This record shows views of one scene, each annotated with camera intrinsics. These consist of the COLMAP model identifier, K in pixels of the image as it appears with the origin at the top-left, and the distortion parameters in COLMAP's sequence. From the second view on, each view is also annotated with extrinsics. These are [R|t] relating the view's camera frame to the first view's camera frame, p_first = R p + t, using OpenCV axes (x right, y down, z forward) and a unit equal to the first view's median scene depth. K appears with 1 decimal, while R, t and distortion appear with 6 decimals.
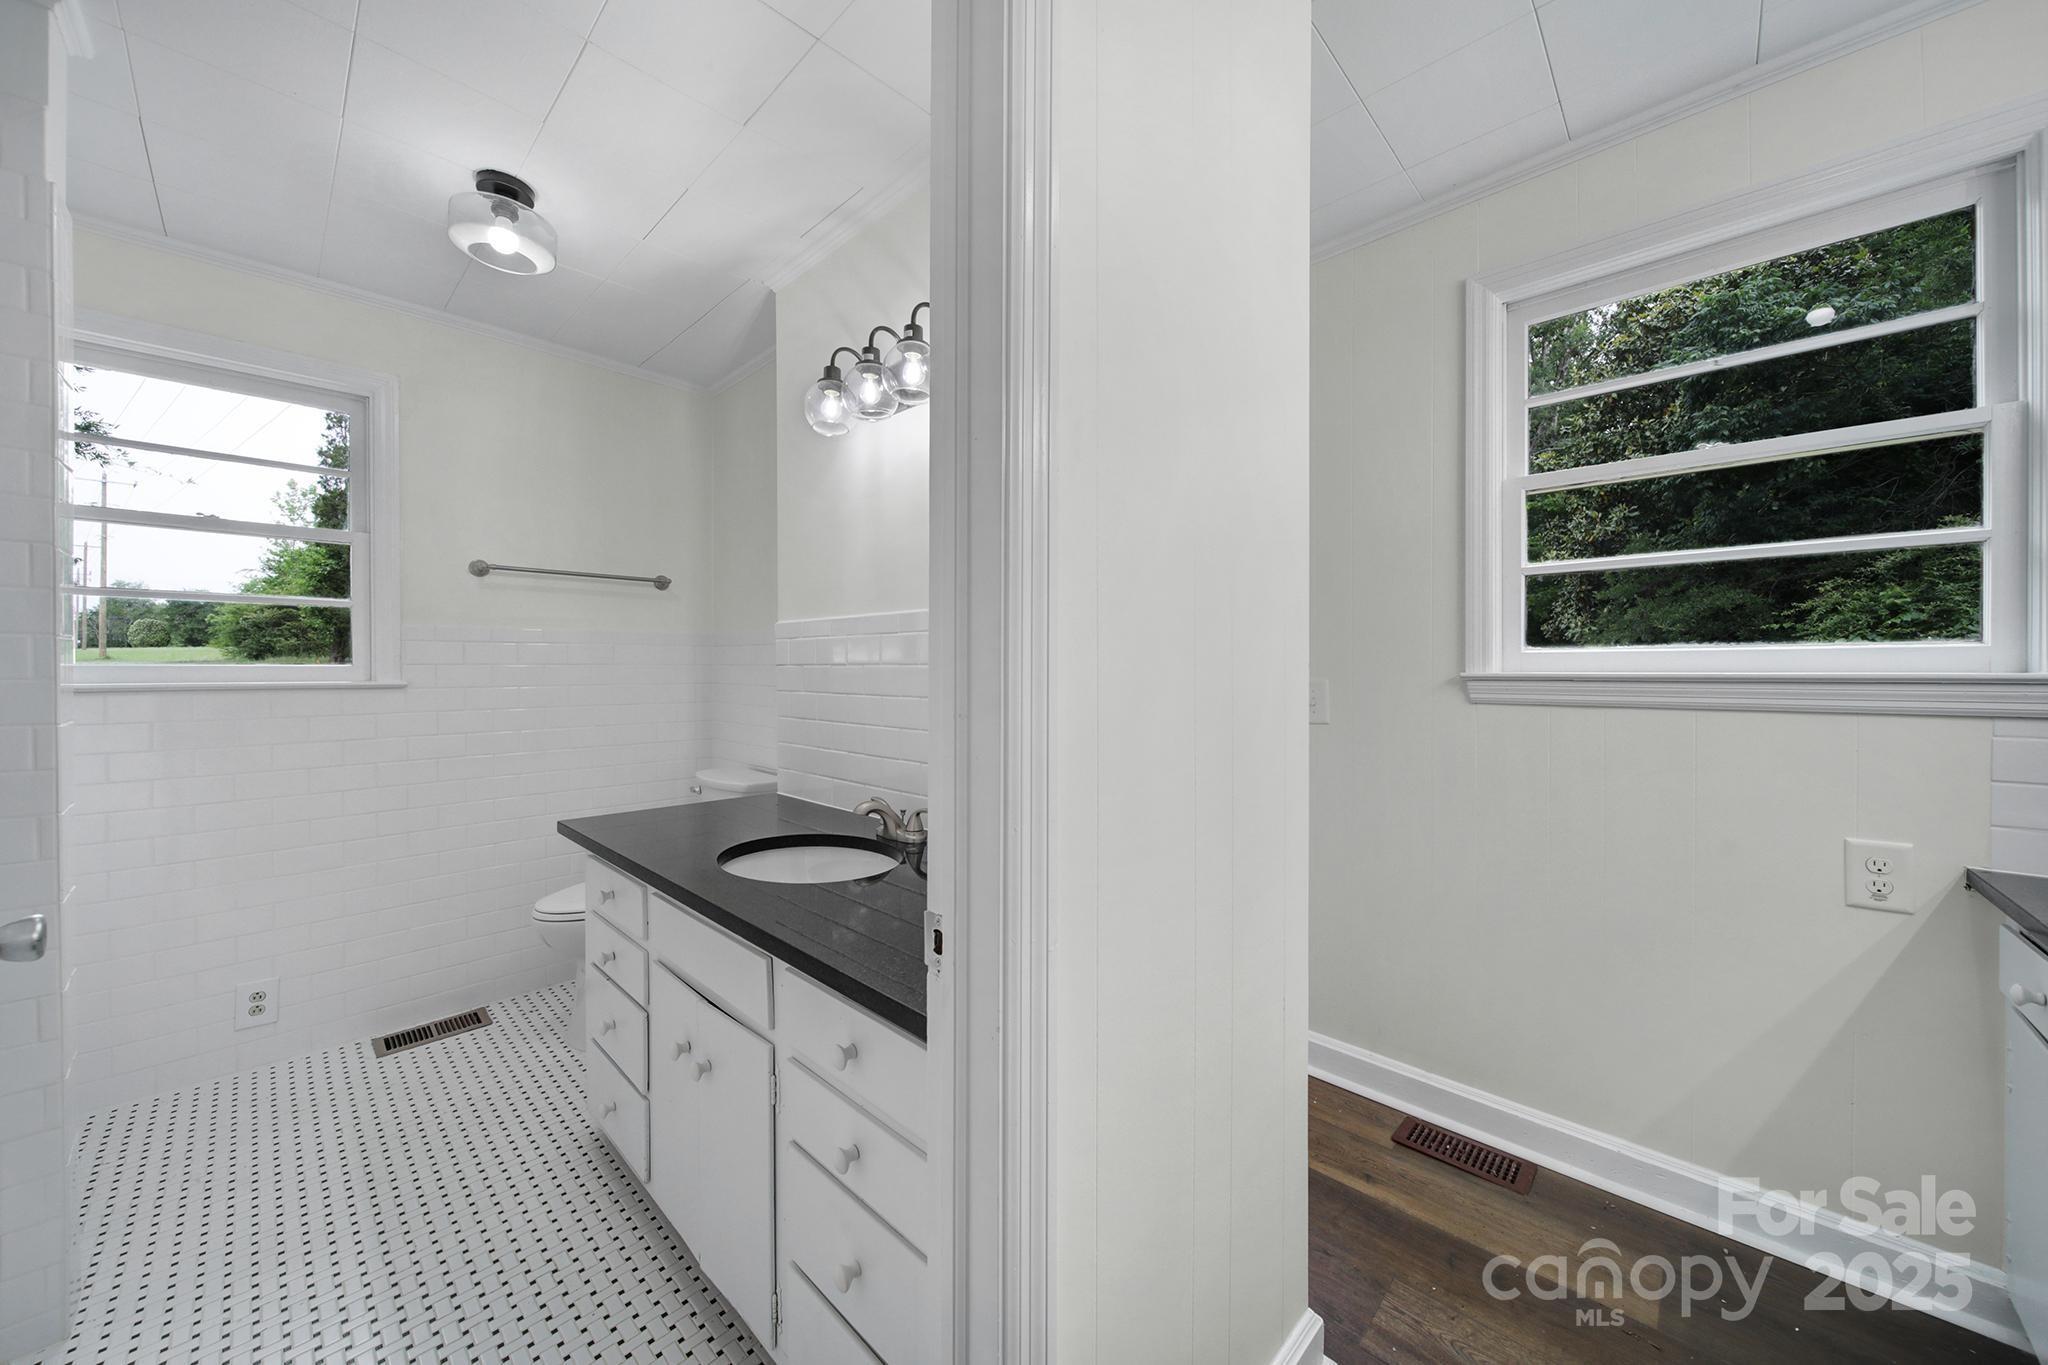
lens RADIAL K [[719.3, 0, 1019.0], [0, 719.3, 669.9], [0, 0, 1]] dist [-0.002504, -0.000046]
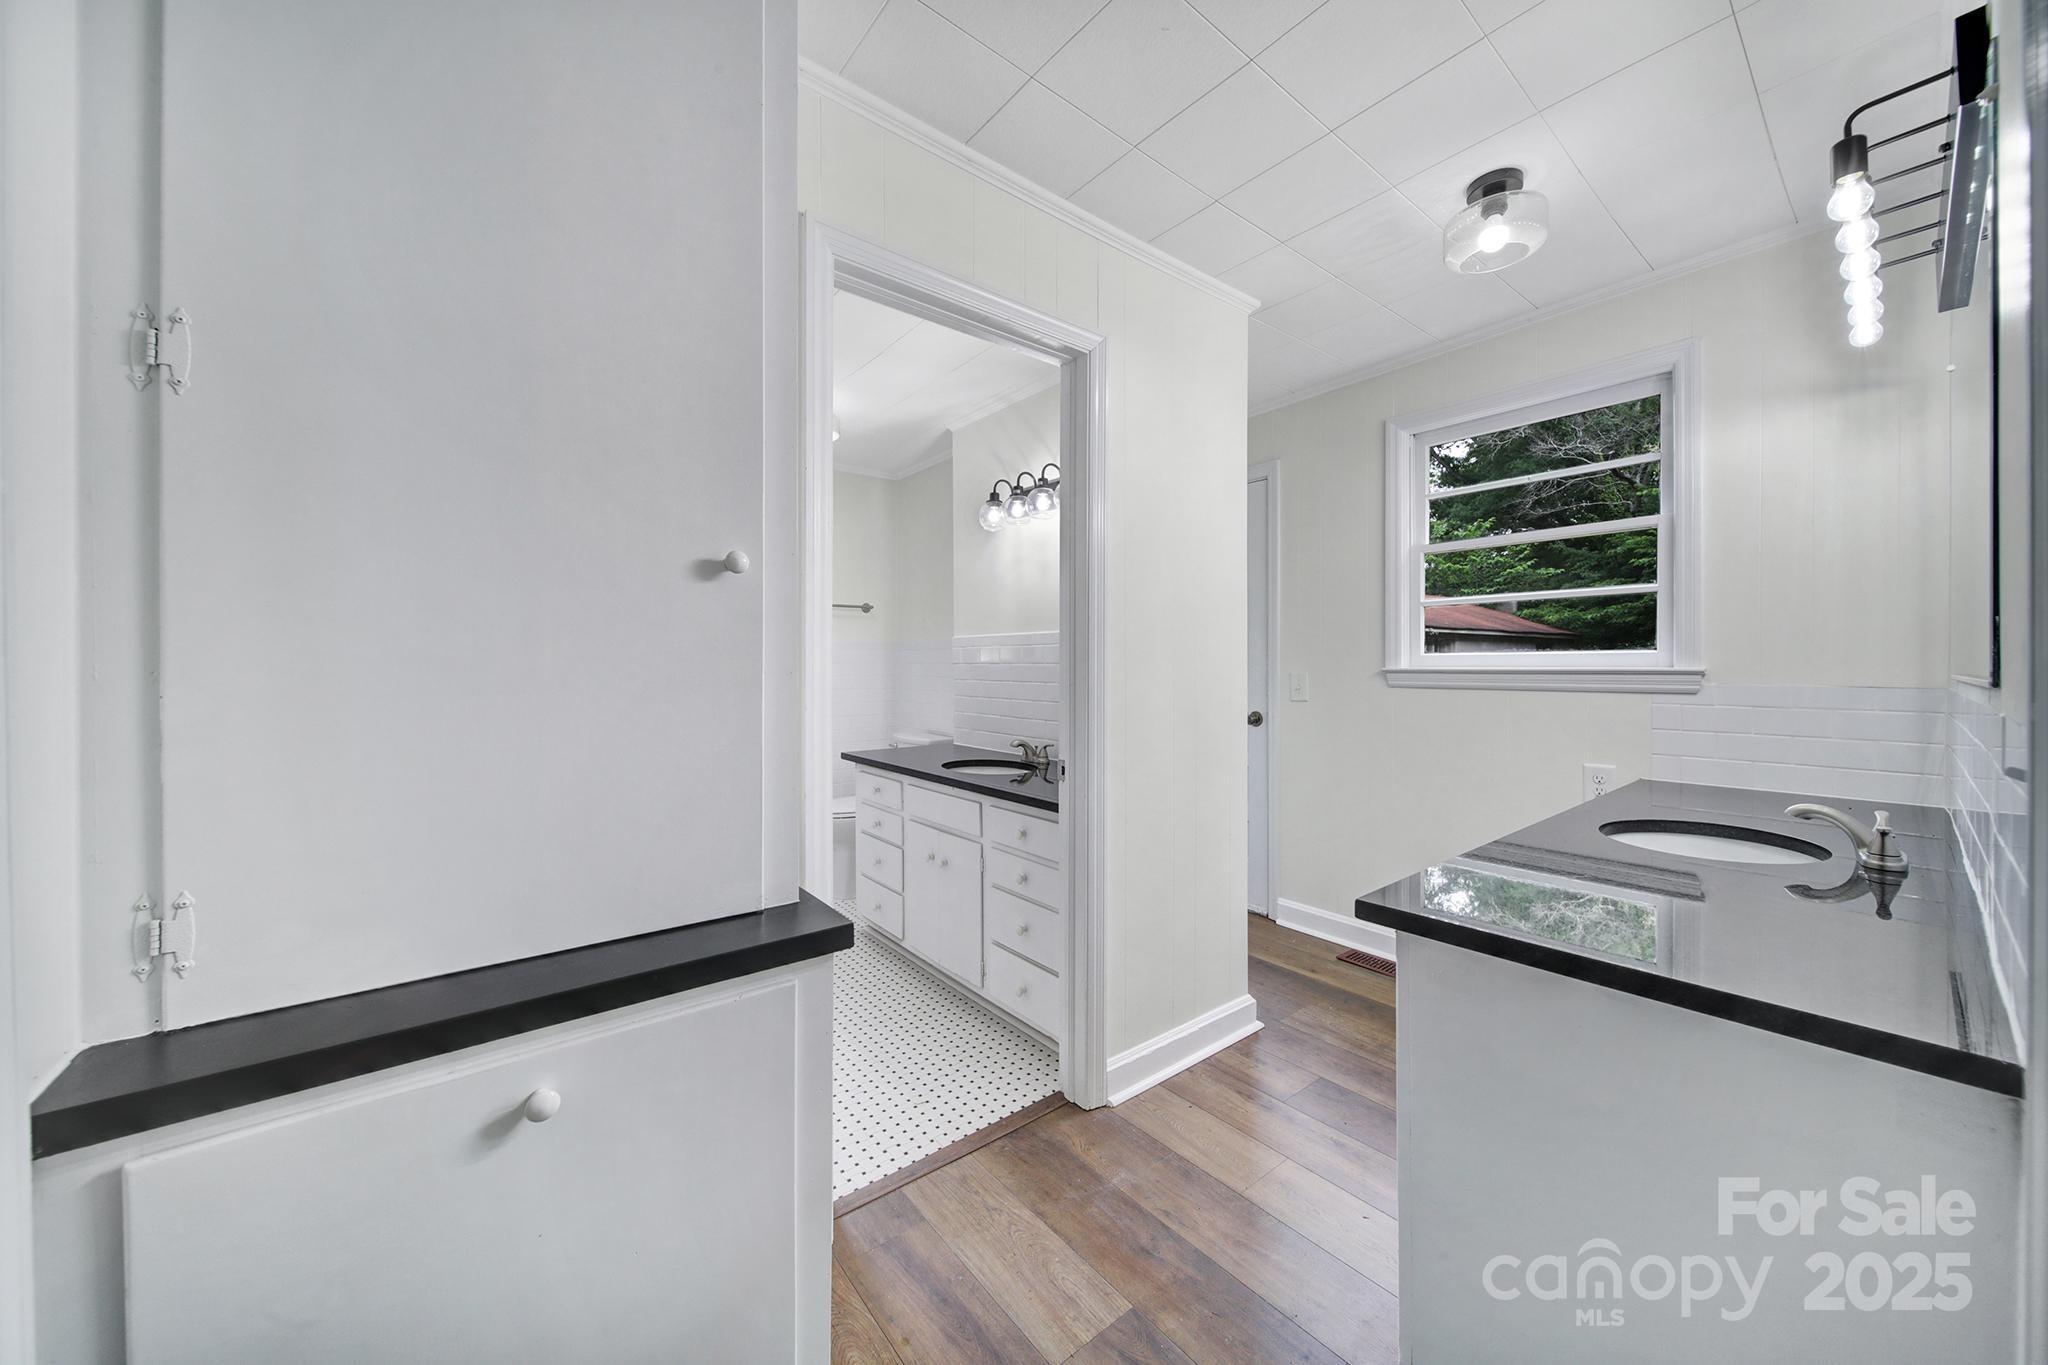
lens RADIAL K [[719.3, 0, 1022.7], [0, 719.3, 667.5], [0, 0, 1]] dist [-0.002504, -0.000046]
pose [[0.990713, -0.001246, -0.135963, 0.045087], [0.001447, 0.999998, 0.001377, -0.000559], [0.135961, -0.001561, 0.990713, -0.741309]]
